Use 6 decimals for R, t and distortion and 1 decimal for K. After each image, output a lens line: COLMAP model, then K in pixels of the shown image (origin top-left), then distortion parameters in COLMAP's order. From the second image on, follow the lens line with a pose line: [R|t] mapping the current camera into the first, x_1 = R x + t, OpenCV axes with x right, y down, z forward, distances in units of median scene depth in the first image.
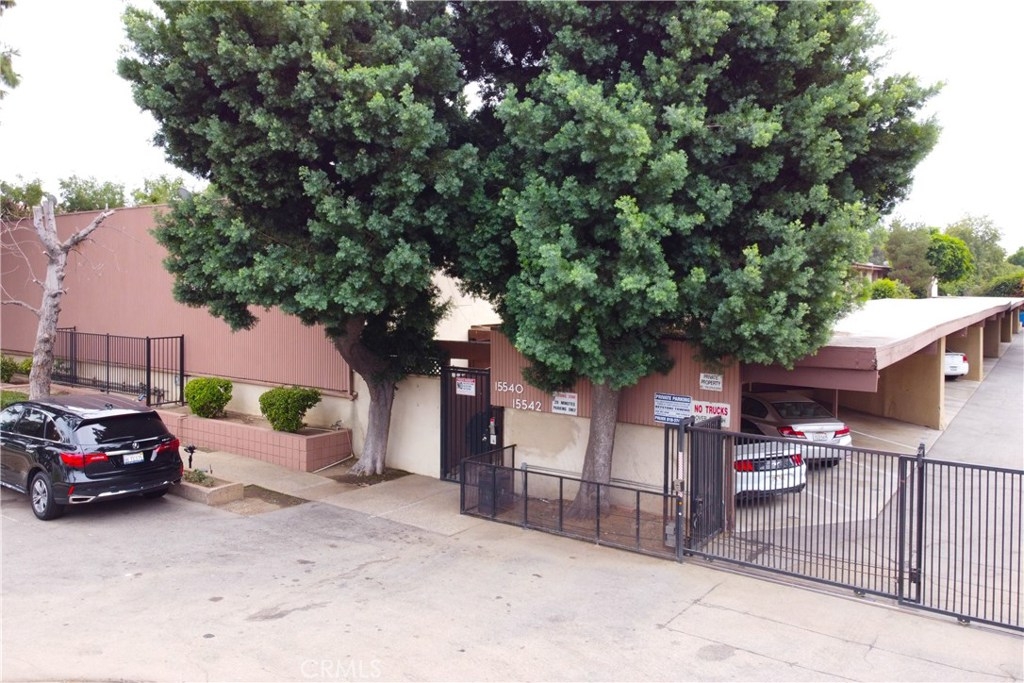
lens RADIAL K [[739.7, 0, 501.6], [0, 739.7, 299.4], [0, 0, 1]] dist [0.000745, -0.003386]
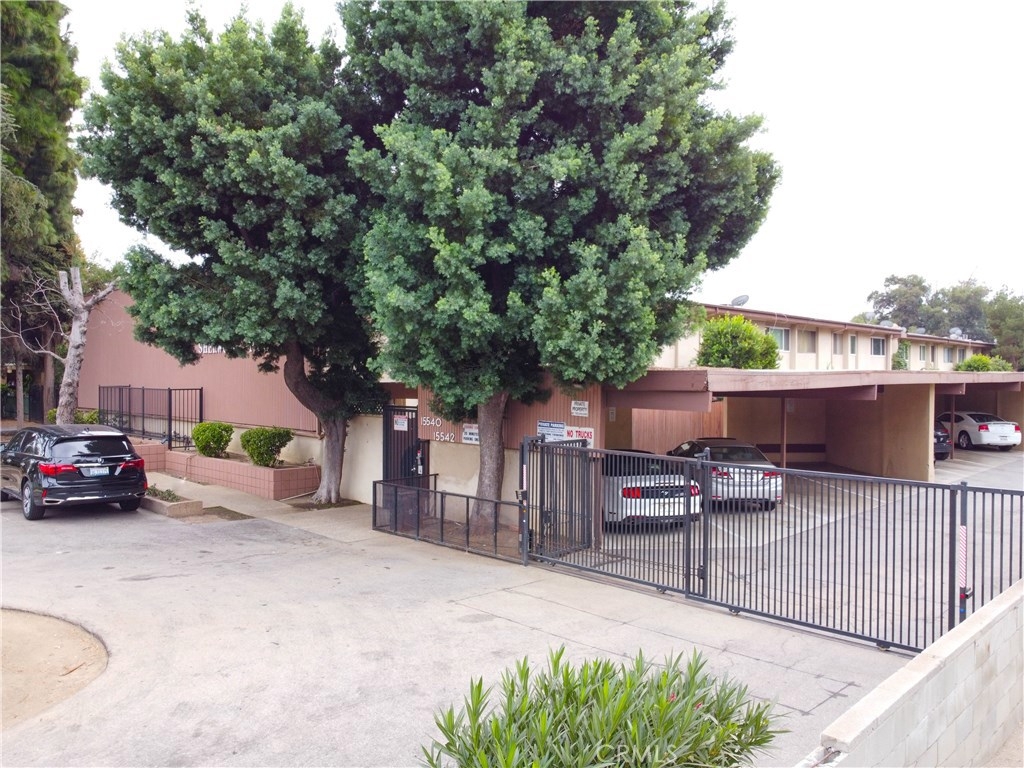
lens RADIAL K [[738.4, 0, 514.3], [0, 738.4, 385.1], [0, 0, 1]] dist [0.001734, -0.007089]
pose [[0.989069, -0.000368, -0.147453, 0.392626], [-0.000489, 0.999983, -0.005776, 0.094607], [0.147453, 0.005785, 0.989052, -0.092497]]
